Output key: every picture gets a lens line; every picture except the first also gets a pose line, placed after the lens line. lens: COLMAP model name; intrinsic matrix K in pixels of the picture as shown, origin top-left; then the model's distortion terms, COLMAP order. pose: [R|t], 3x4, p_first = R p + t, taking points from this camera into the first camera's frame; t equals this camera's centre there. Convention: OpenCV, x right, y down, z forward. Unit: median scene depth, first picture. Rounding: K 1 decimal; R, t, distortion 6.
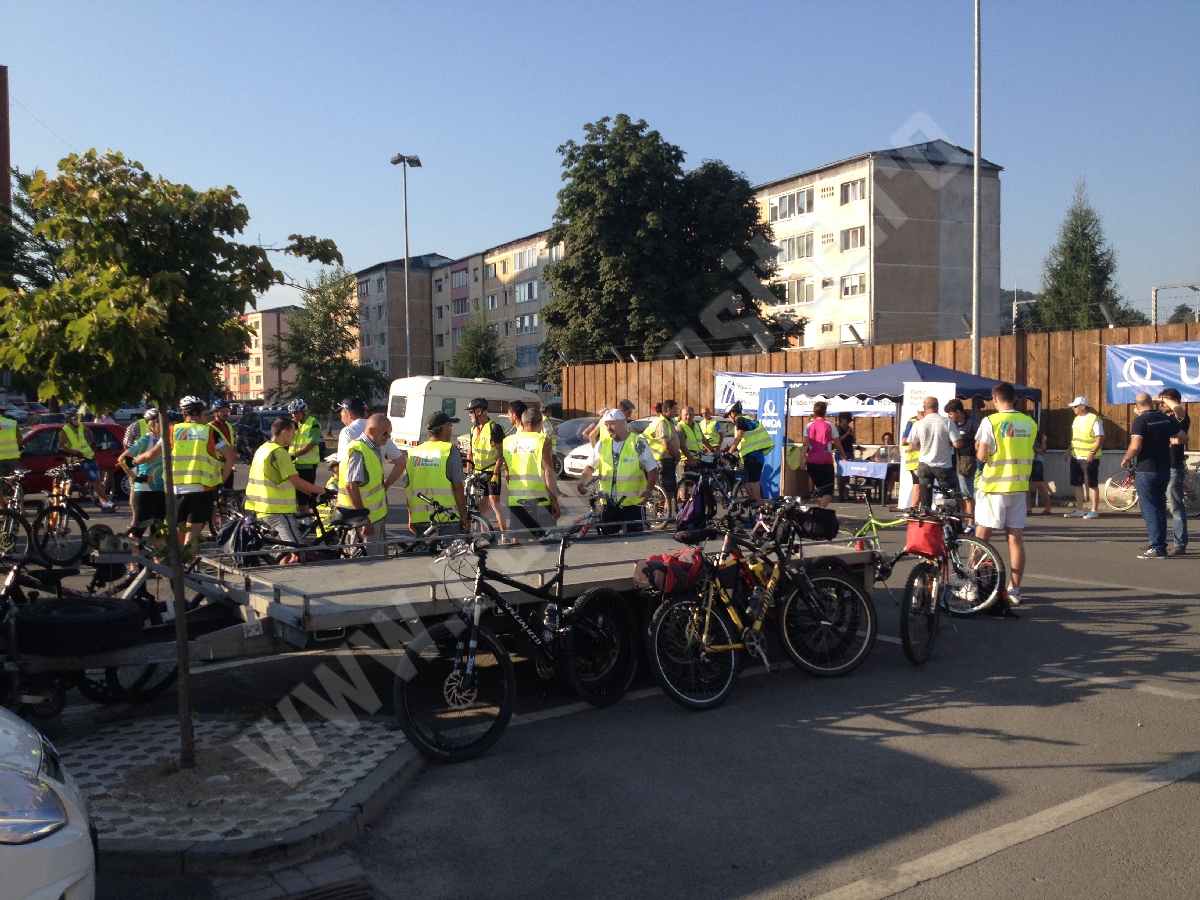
lens RADIAL K [[1128.0, 0, 592.5], [0, 1128.0, 453.9], [0, 0, 1]] dist [0.206829, -0.483376]
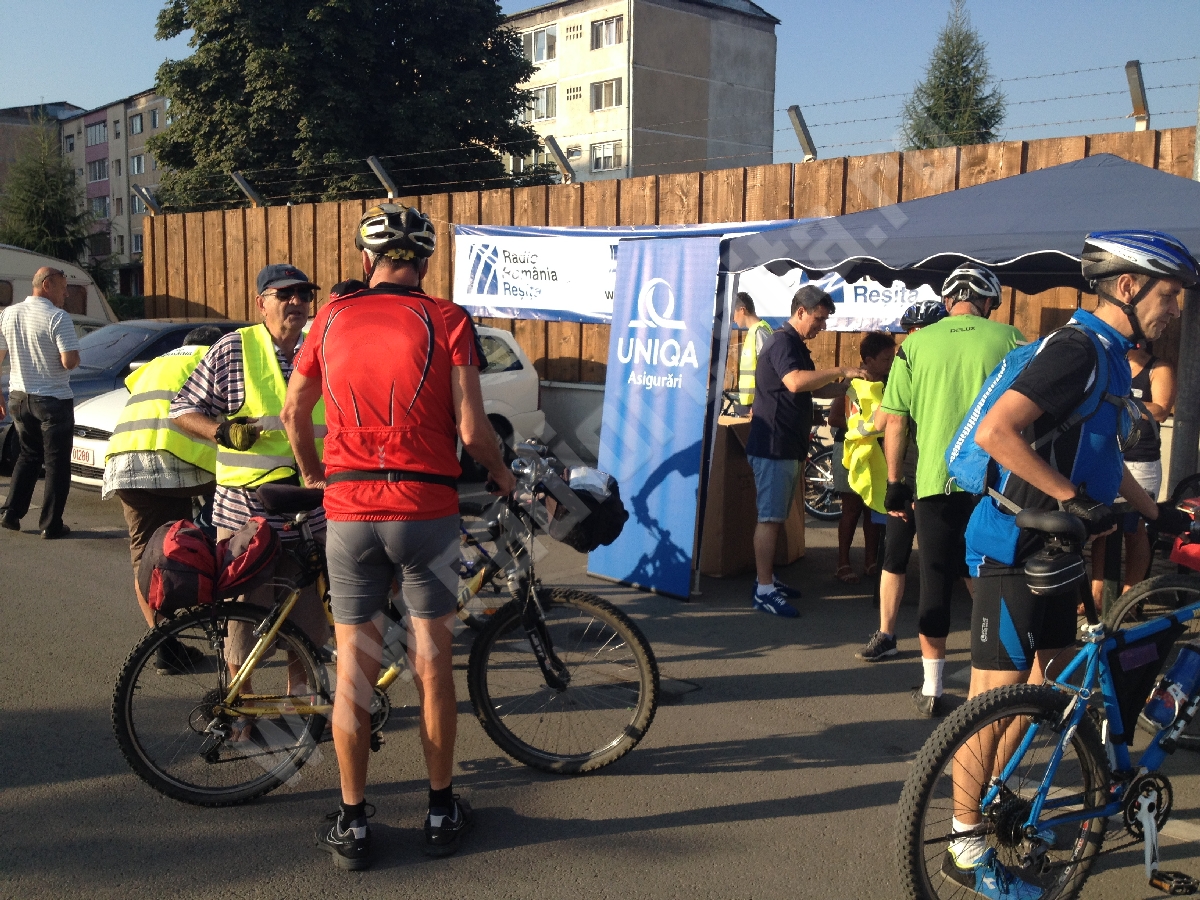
lens RADIAL K [[1146.0, 0, 600.0], [0, 1146.0, 450.0], [0, 0, 1]] dist [0.168988, -0.432094]
pose [[0.967248, -0.012598, 0.253522, 0.030864], [-0.007646, 0.996868, 0.078708, -0.012908], [-0.253719, -0.078069, 0.964122, 0.356689]]
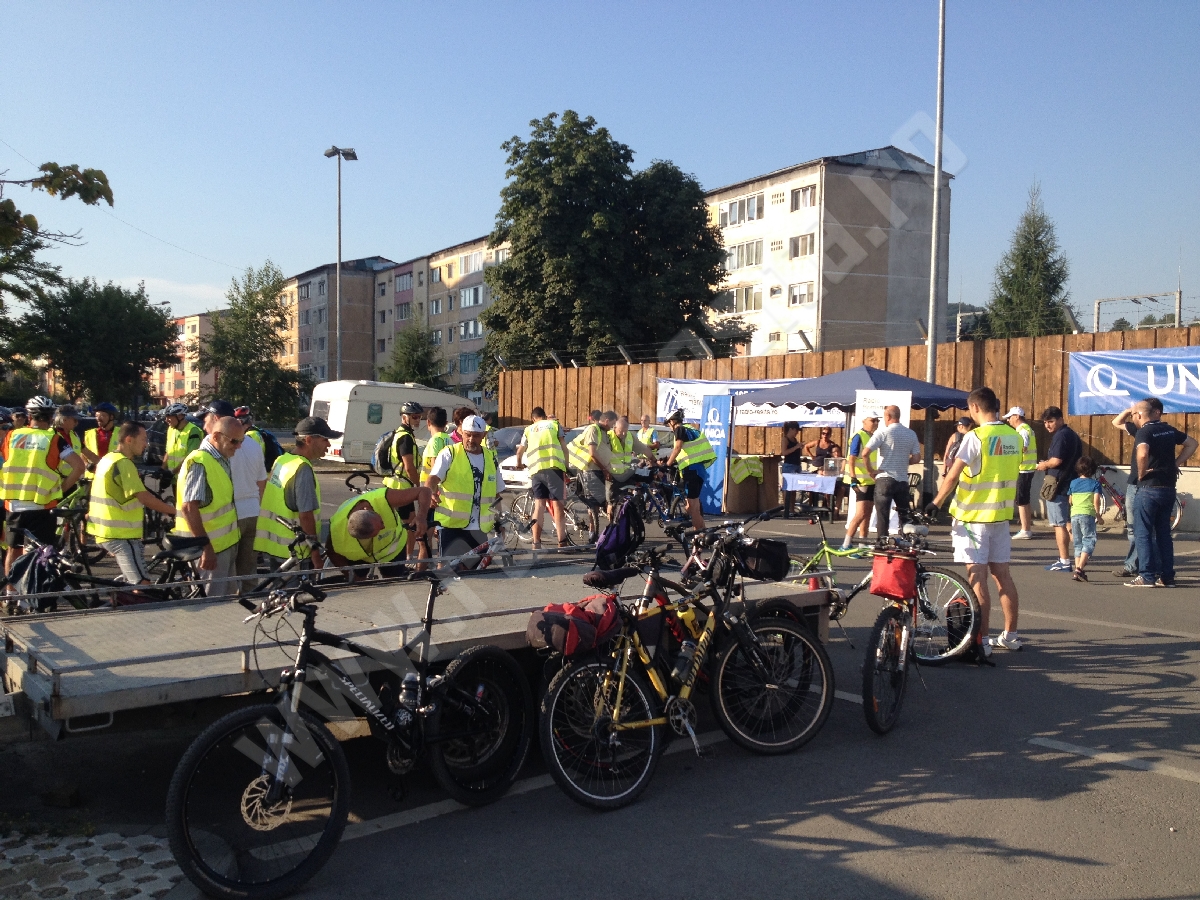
lens RADIAL K [[1116.5, 0, 584.0], [0, 1116.5, 524.6], [0, 0, 1]] dist [0.127248, -0.293104]
pose [[0.999309, 0.003868, 0.036957, 0.007991], [-0.005903, 0.998462, 0.055121, -0.001207], [-0.036687, -0.055302, 0.997795, 0.041140]]
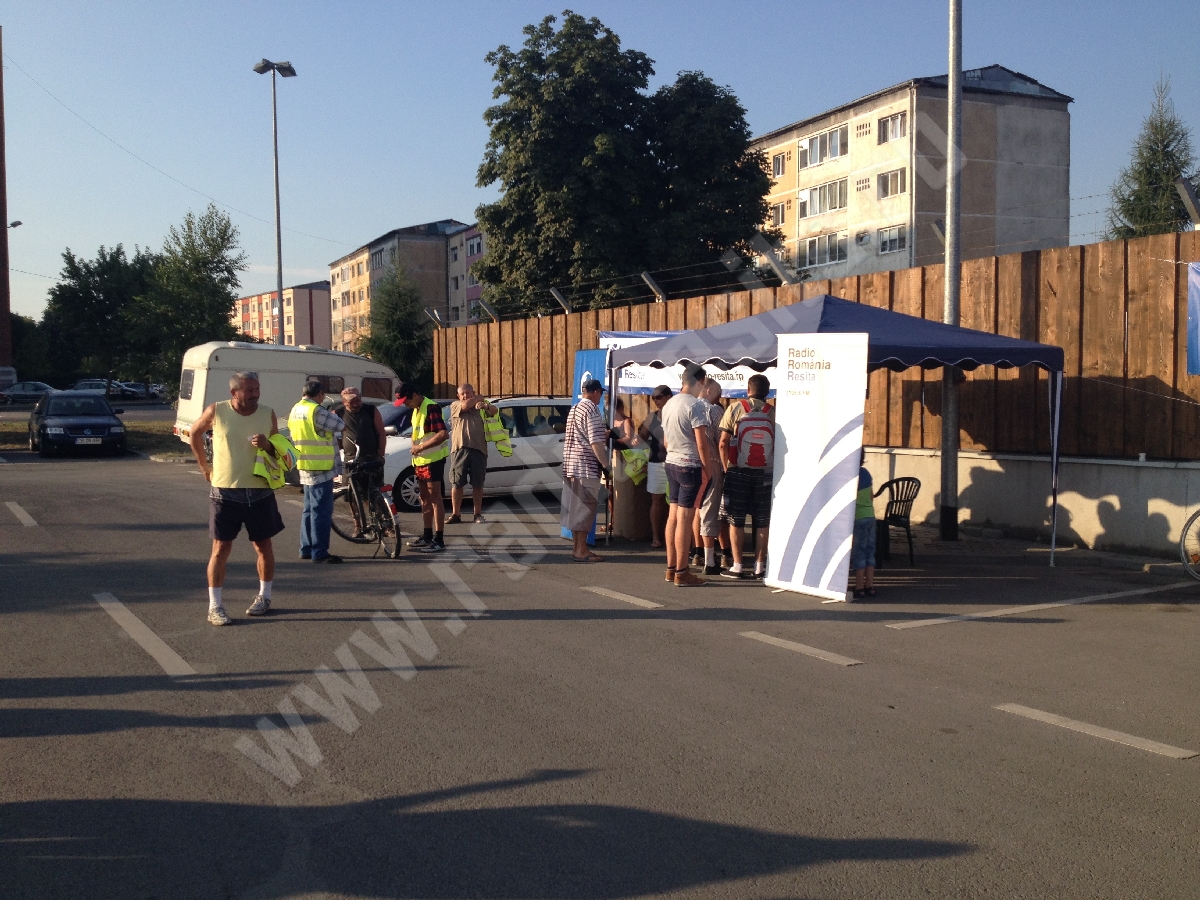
lens RADIAL K [[1127.6, 0, 598.8], [0, 1127.6, 472.1], [0, 0, 1]] dist [0.187494, -0.428690]
pose [[0.998279, -0.000970, -0.058639, 0.100197], [0.003020, 0.999386, 0.034894, -0.008719], [0.058569, -0.035011, 0.997669, 0.220746]]
